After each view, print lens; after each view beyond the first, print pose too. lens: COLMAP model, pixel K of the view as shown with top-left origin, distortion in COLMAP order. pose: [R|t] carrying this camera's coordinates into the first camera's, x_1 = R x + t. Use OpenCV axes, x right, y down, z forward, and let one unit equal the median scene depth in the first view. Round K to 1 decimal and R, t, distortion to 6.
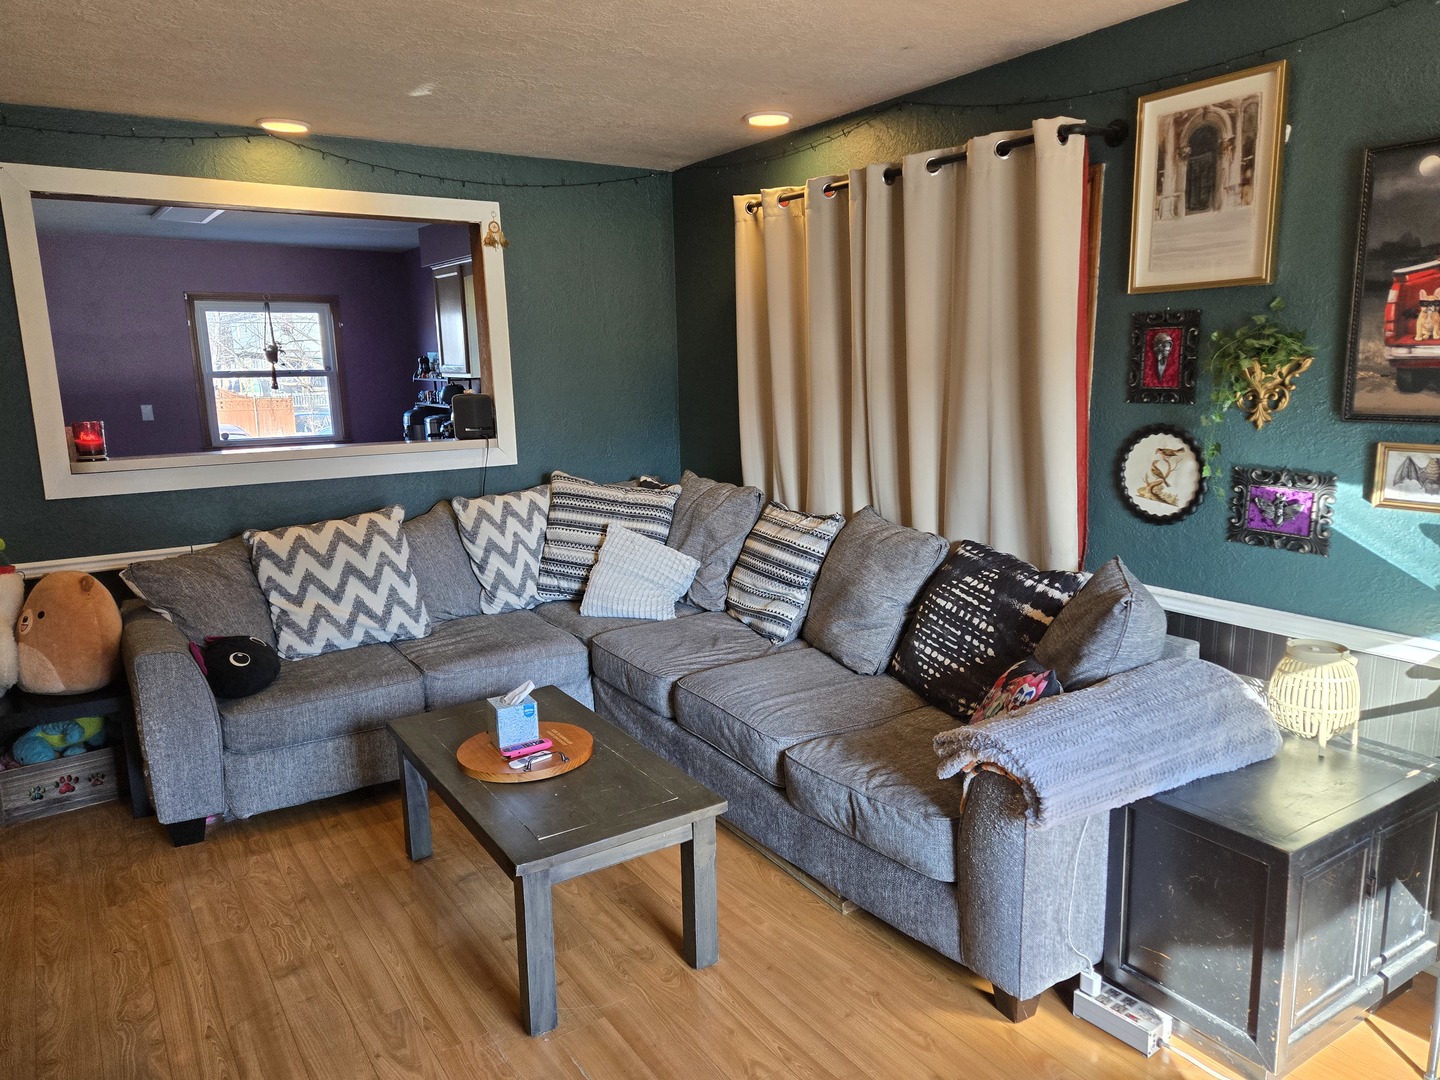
lens RADIAL K [[1032.2, 0, 725.0], [0, 1032.2, 543.0], [0, 0, 1]] dist [0.004980, -0.004401]
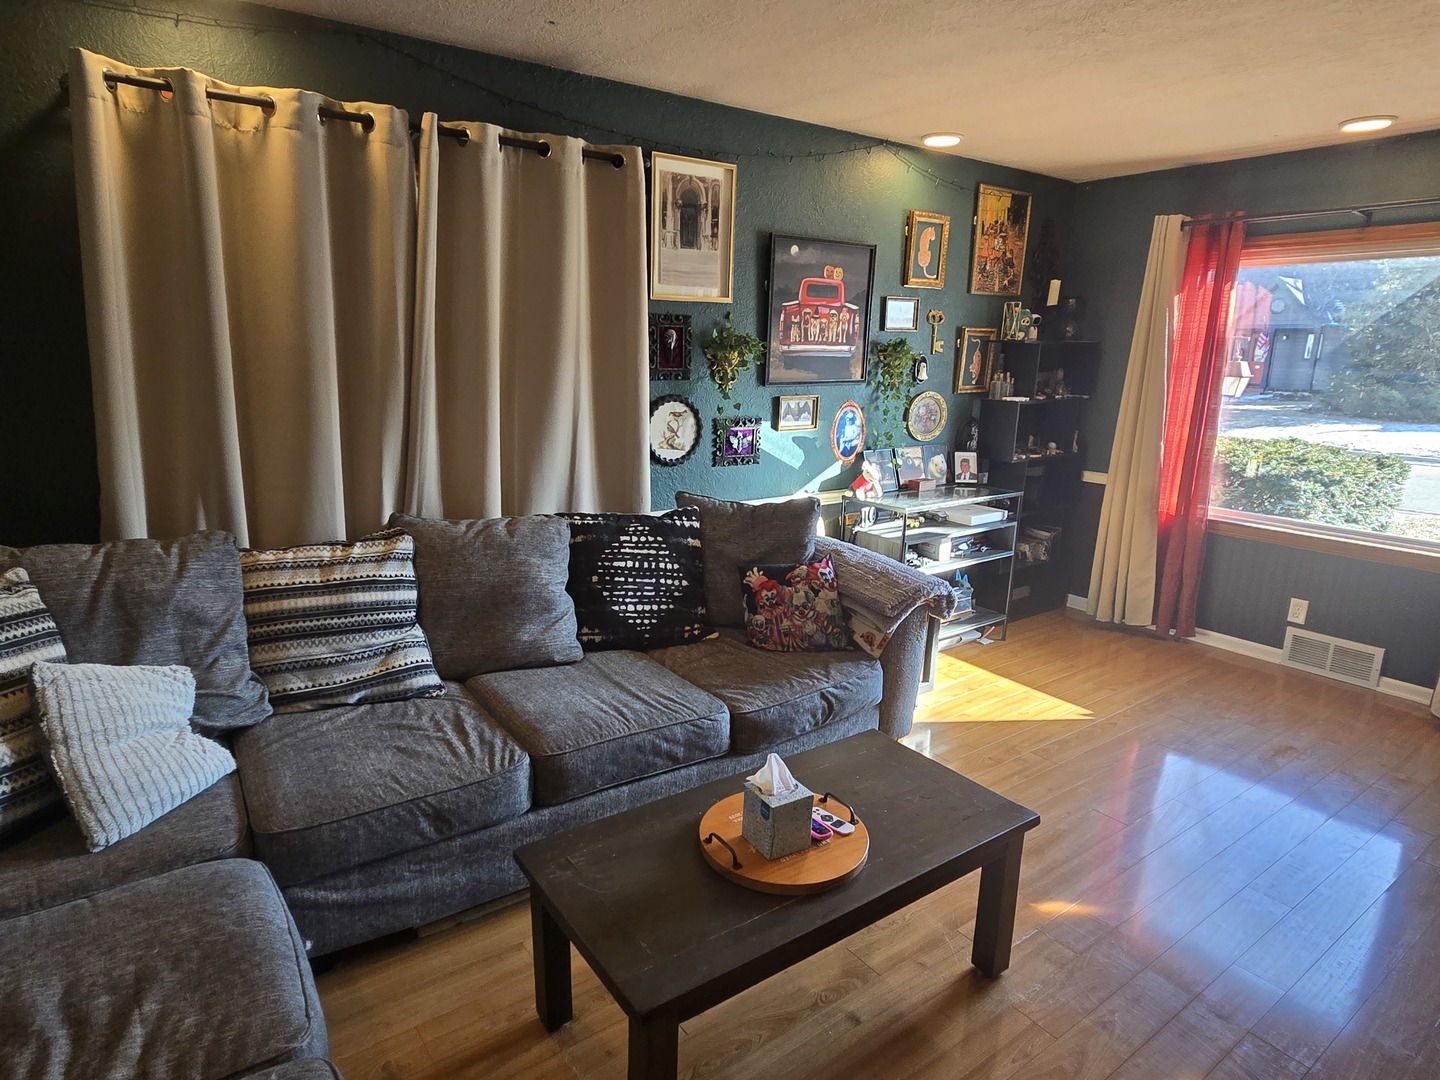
lens RADIAL K [[828.3, 0, 720.4], [0, 828.3, 533.2], [0, 0, 1]] dist [-0.008078, 0.005065]
pose [[-0.058227, -0.199390, 0.978189, -0.715992], [0.163981, 0.964632, 0.206388, -0.152704], [-0.984744, 0.172422, -0.023471, 0.974453]]
